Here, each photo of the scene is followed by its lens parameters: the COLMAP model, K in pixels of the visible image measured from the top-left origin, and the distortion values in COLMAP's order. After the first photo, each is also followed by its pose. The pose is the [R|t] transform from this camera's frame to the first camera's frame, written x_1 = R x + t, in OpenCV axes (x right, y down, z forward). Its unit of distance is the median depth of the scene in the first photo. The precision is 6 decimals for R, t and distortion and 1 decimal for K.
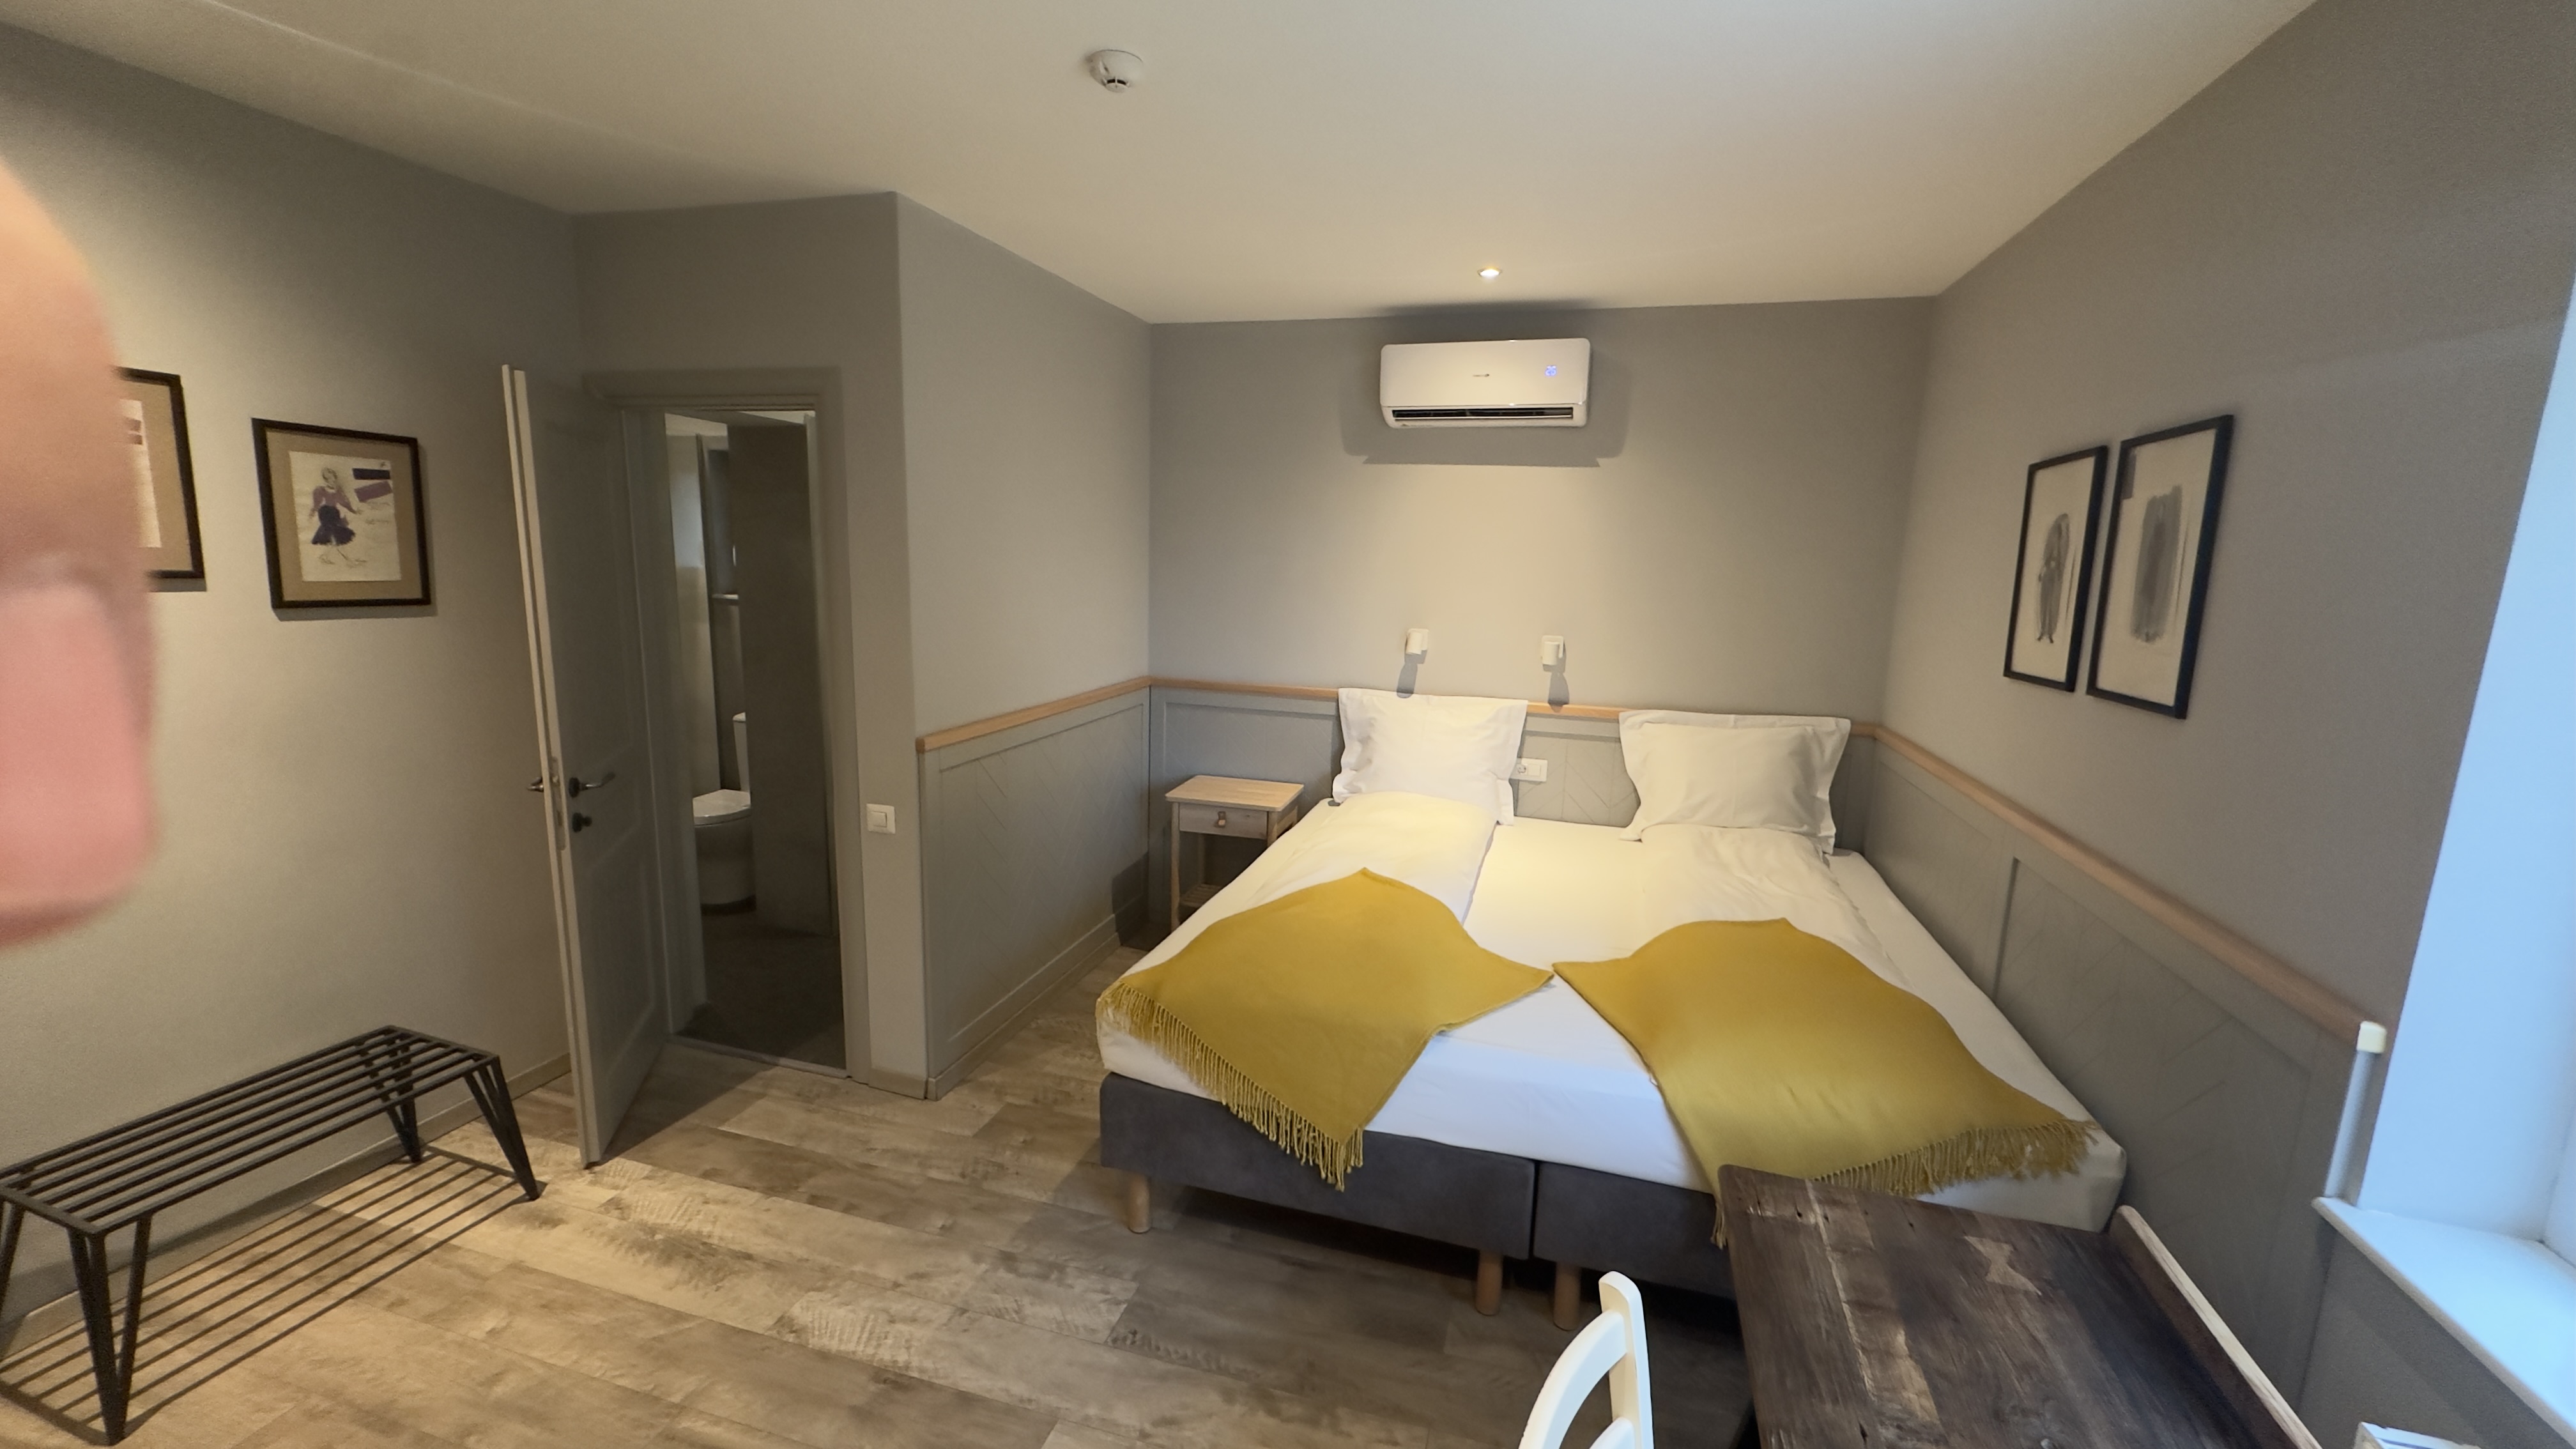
lens RADIAL K [[1022.3, 0, 1288.2], [0, 1022.3, 726.4], [0, 0, 1]] dist [-0.003723, 0.001341]
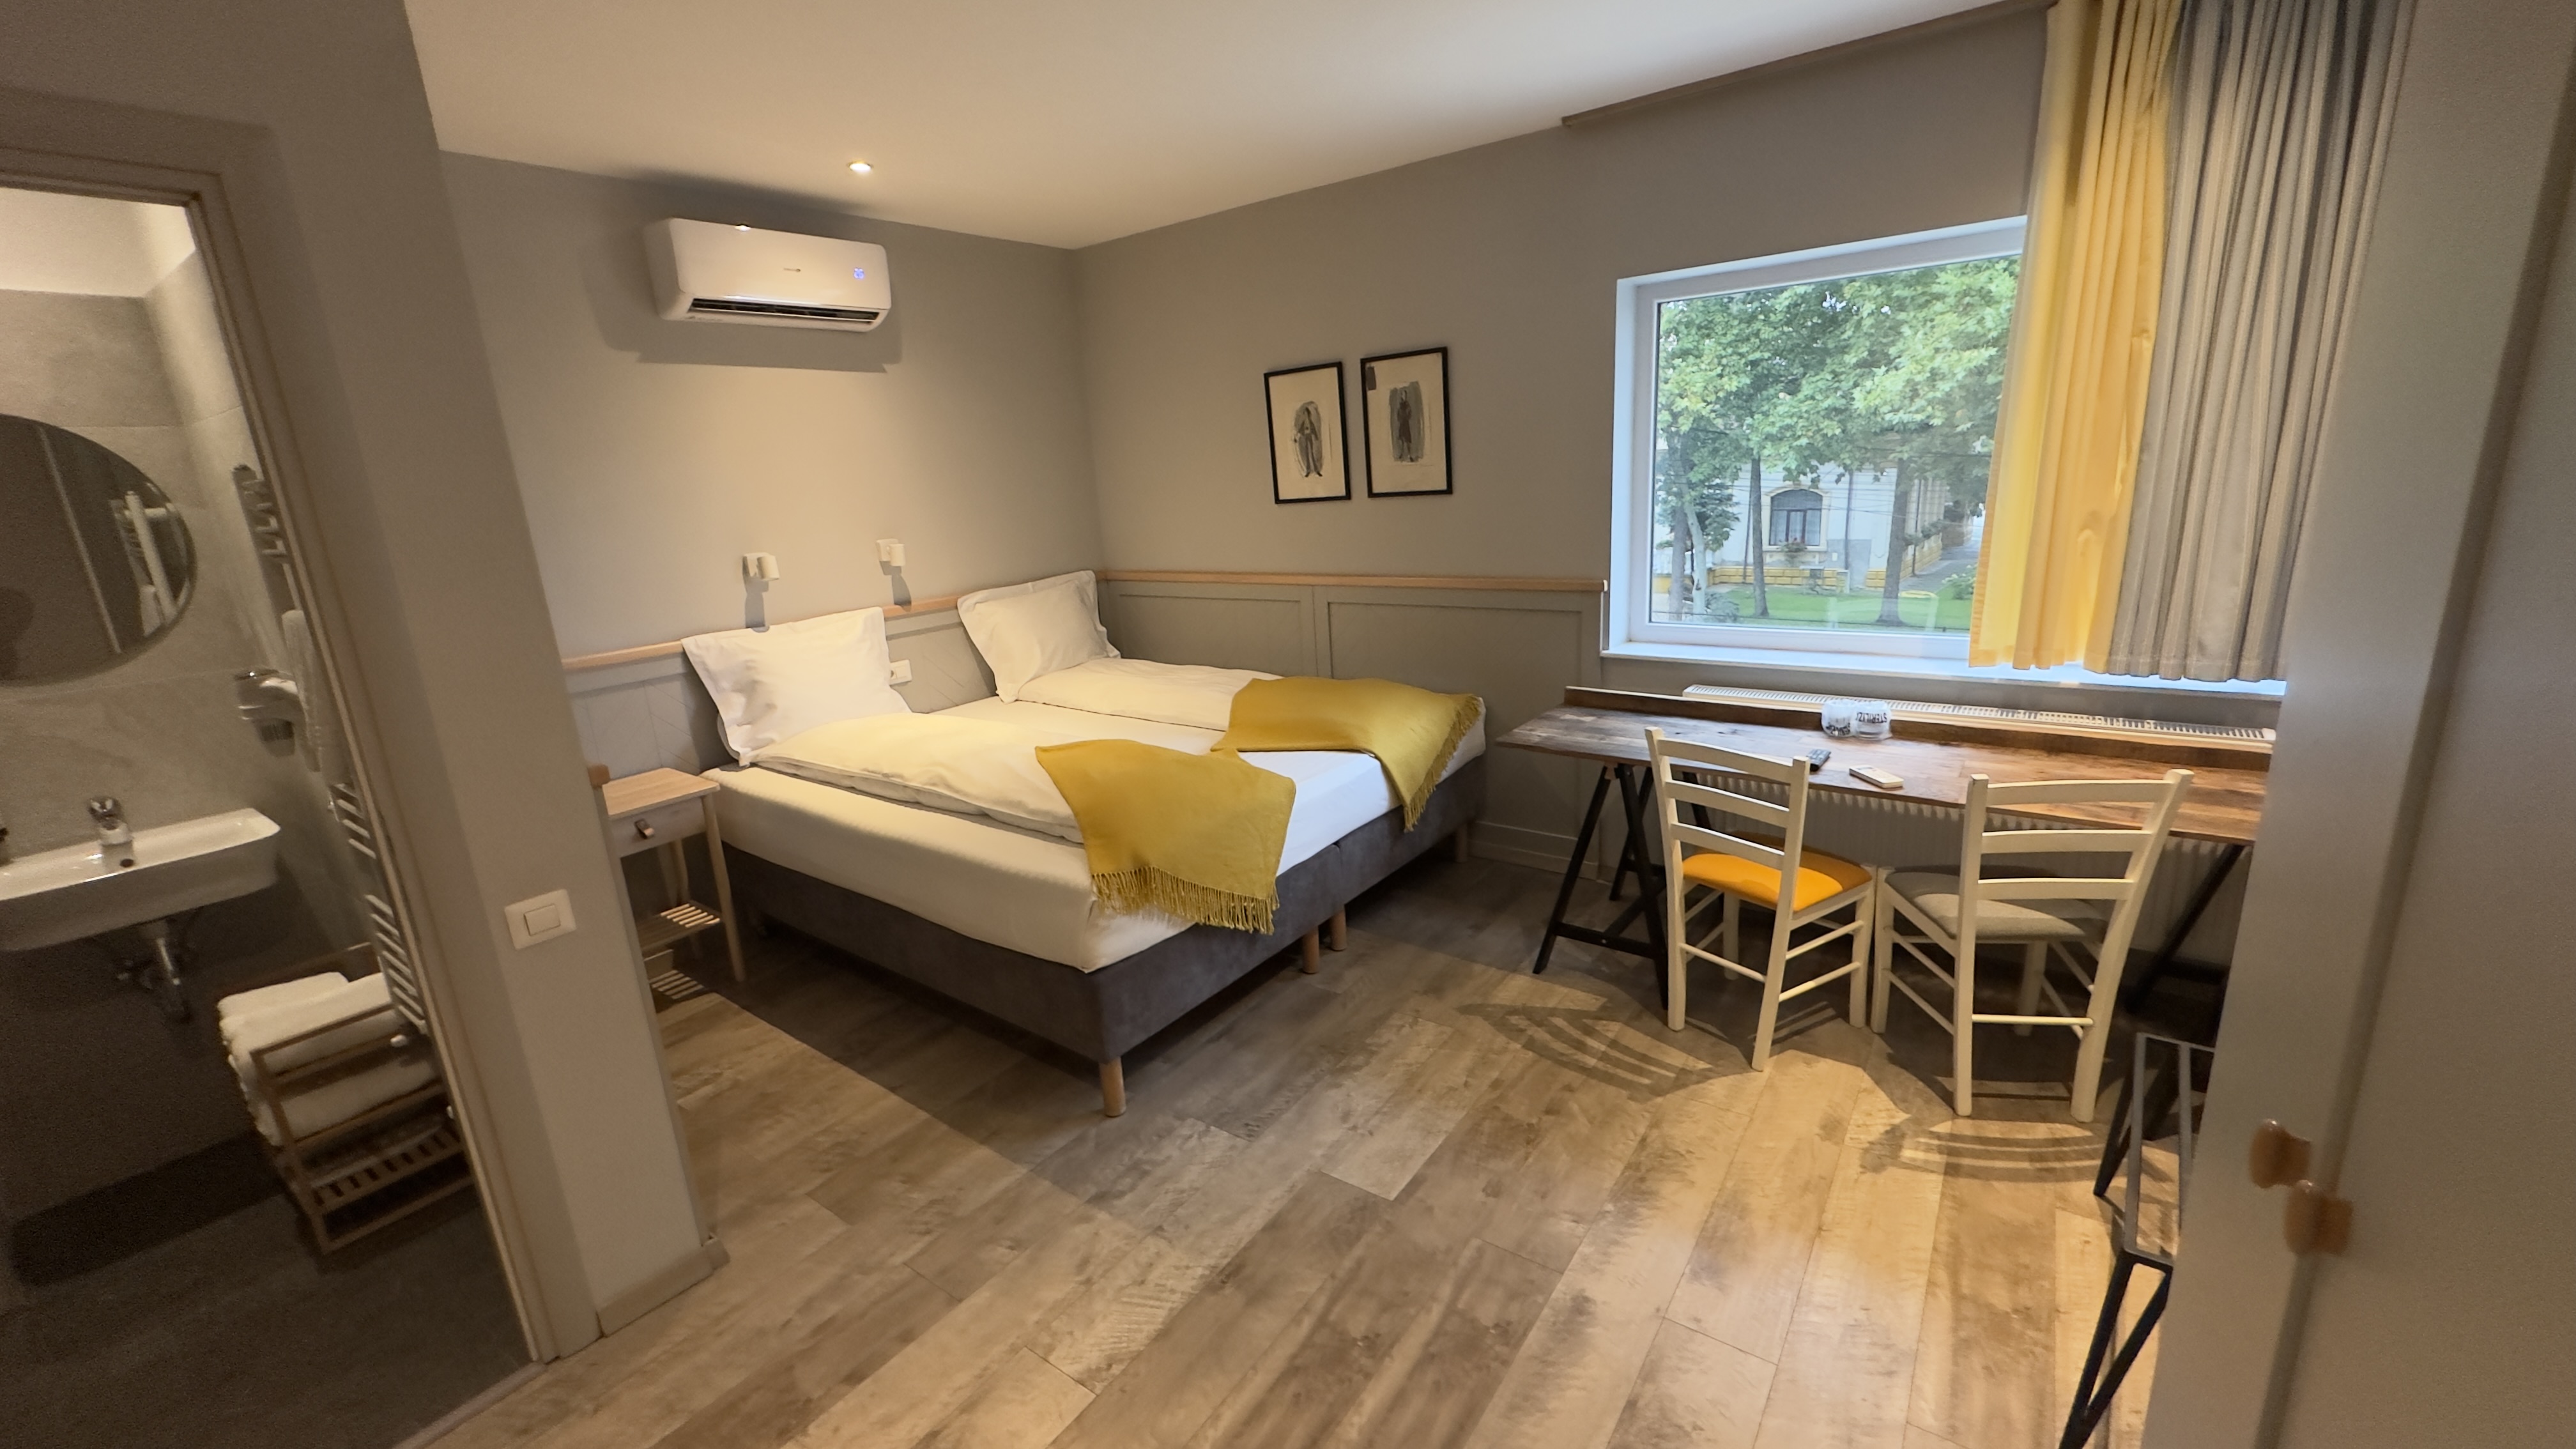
lens RADIAL K [[1022.3, 0, 1286.0], [0, 1022.3, 726.5], [0, 0, 1]] dist [-0.003723, 0.001341]
pose [[0.340622, -0.284105, 0.896248, -0.895866], [0.229123, 0.949597, 0.213937, -0.057649], [-0.911855, 0.132479, 0.388548, 0.392048]]
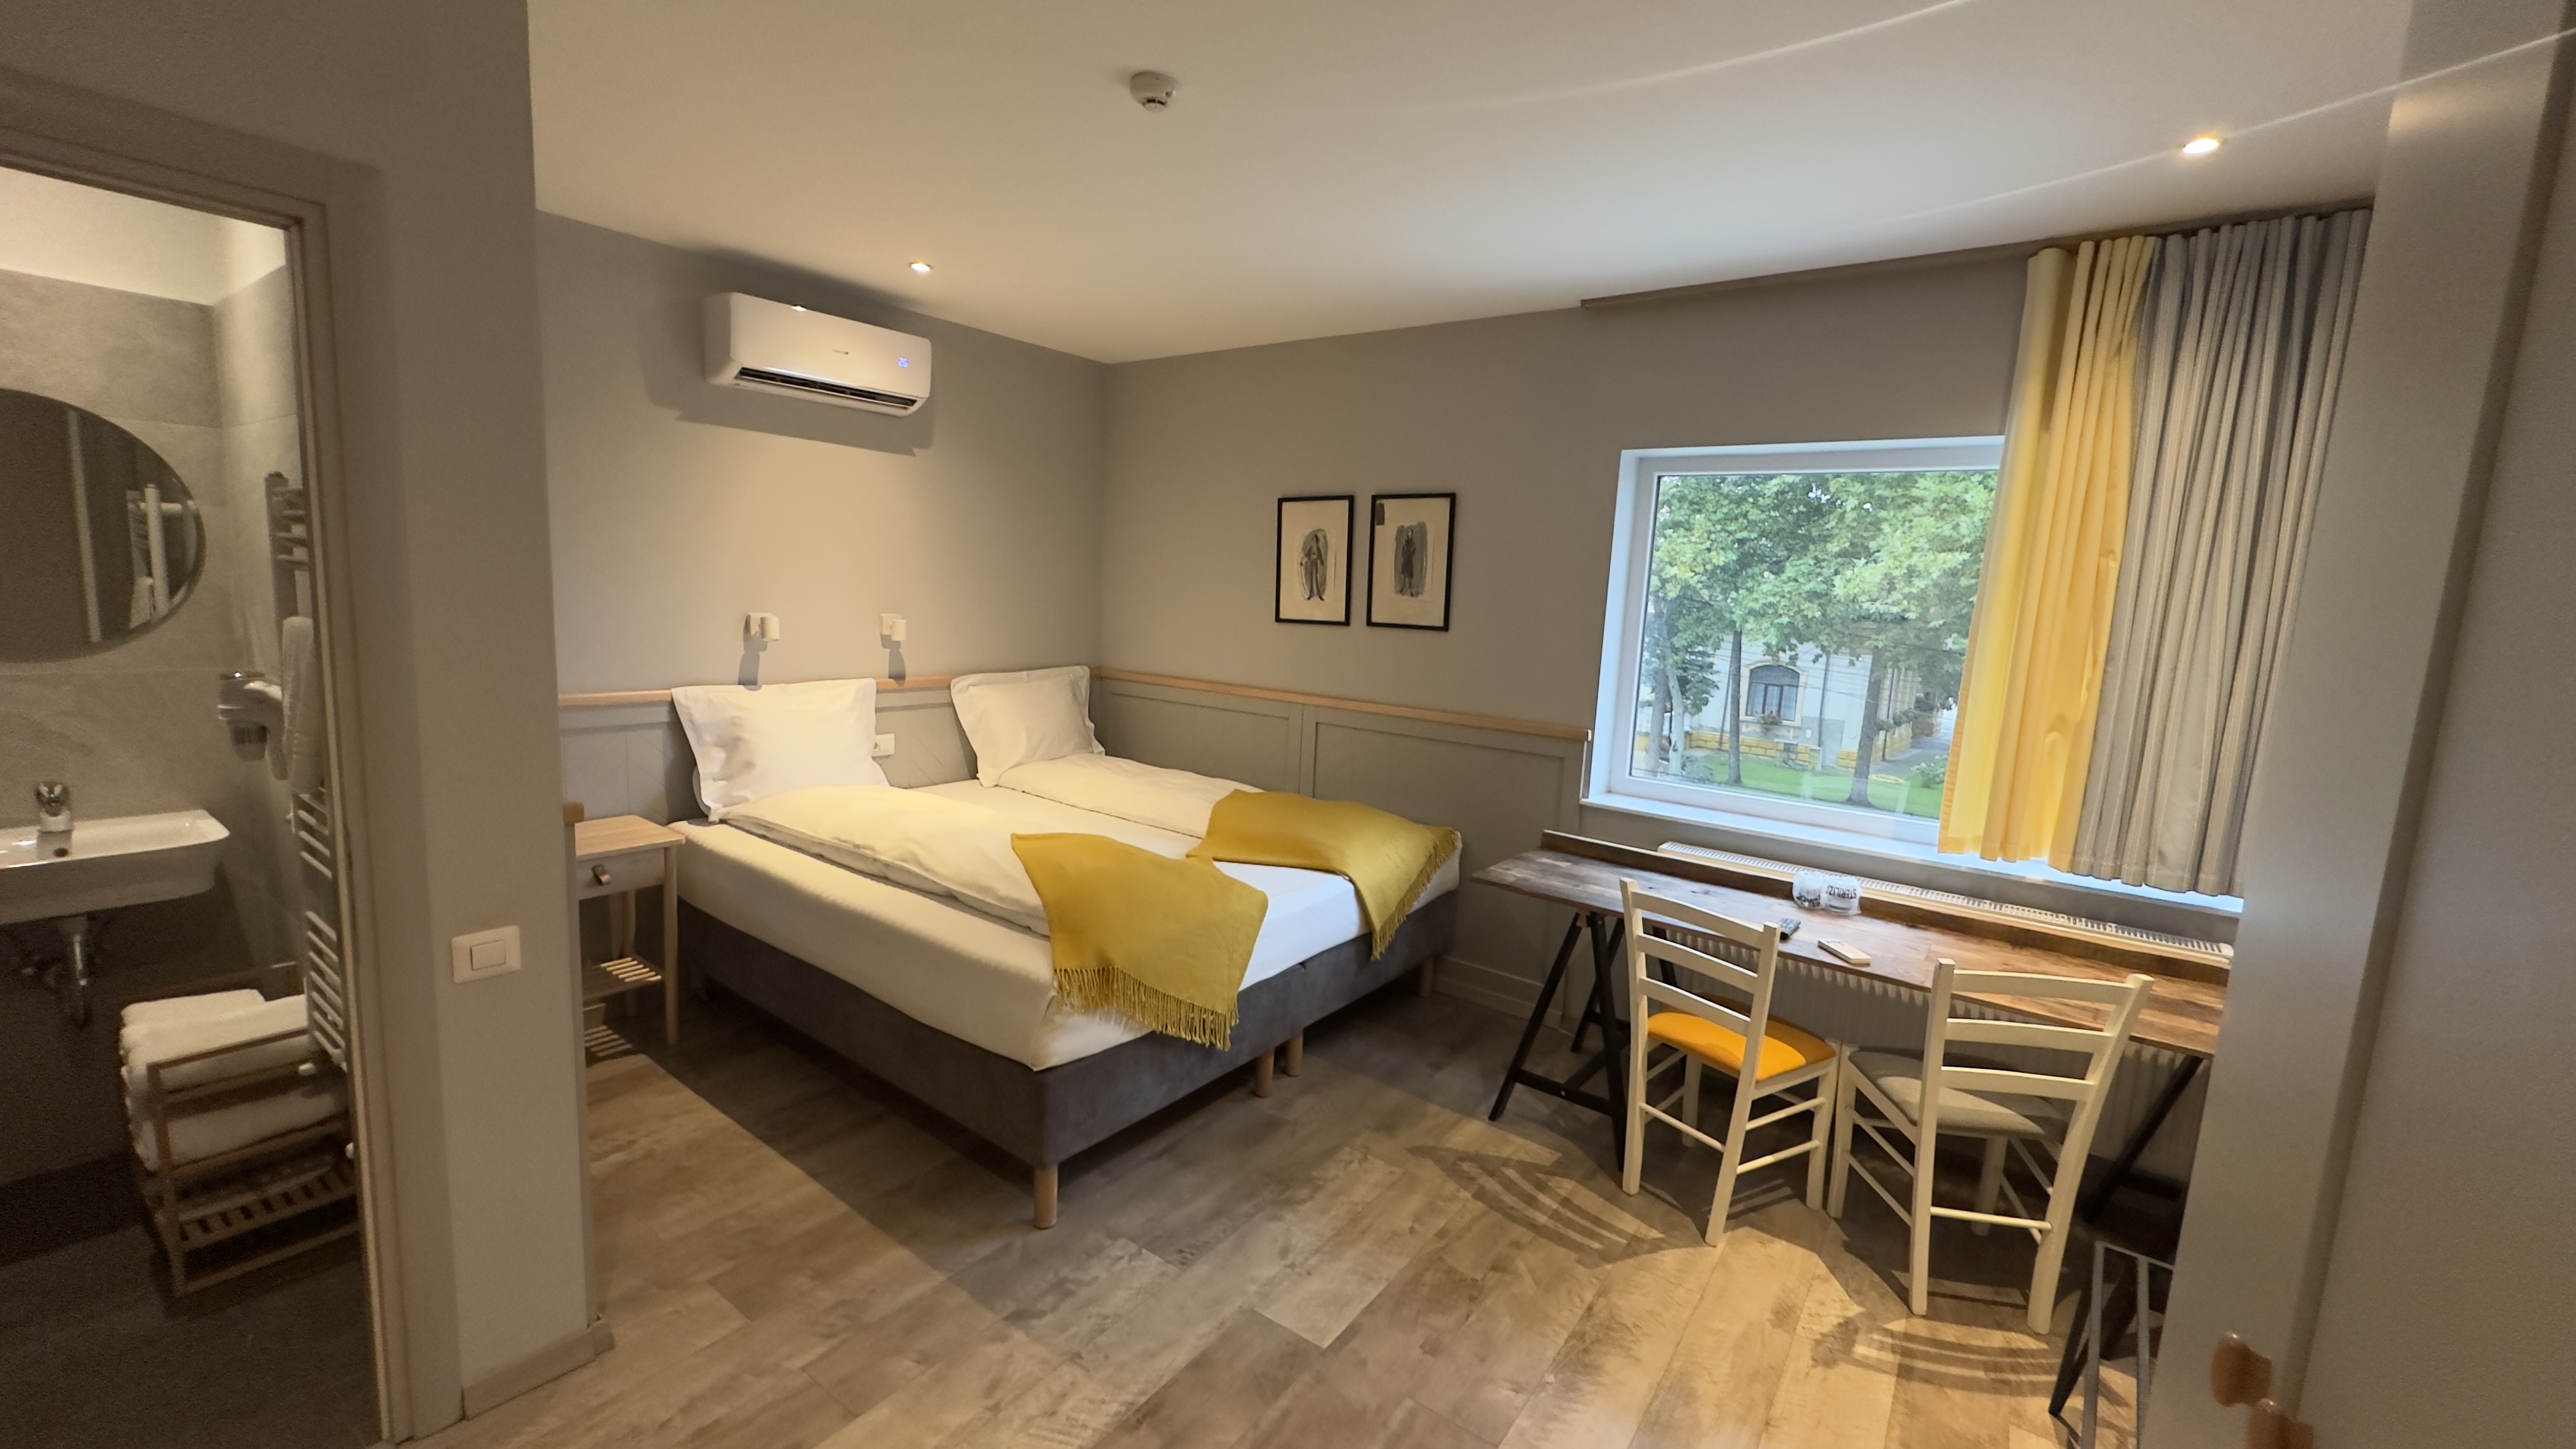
lens RADIAL K [[1022.3, 0, 1285.4], [0, 1022.3, 725.8], [0, 0, 1]] dist [-0.003723, 0.001341]
pose [[0.342734, -0.141561, 0.928706, -0.908286], [0.121202, 0.986982, 0.105715, -0.057183], [-0.931581, 0.076329, 0.355430, 0.398376]]
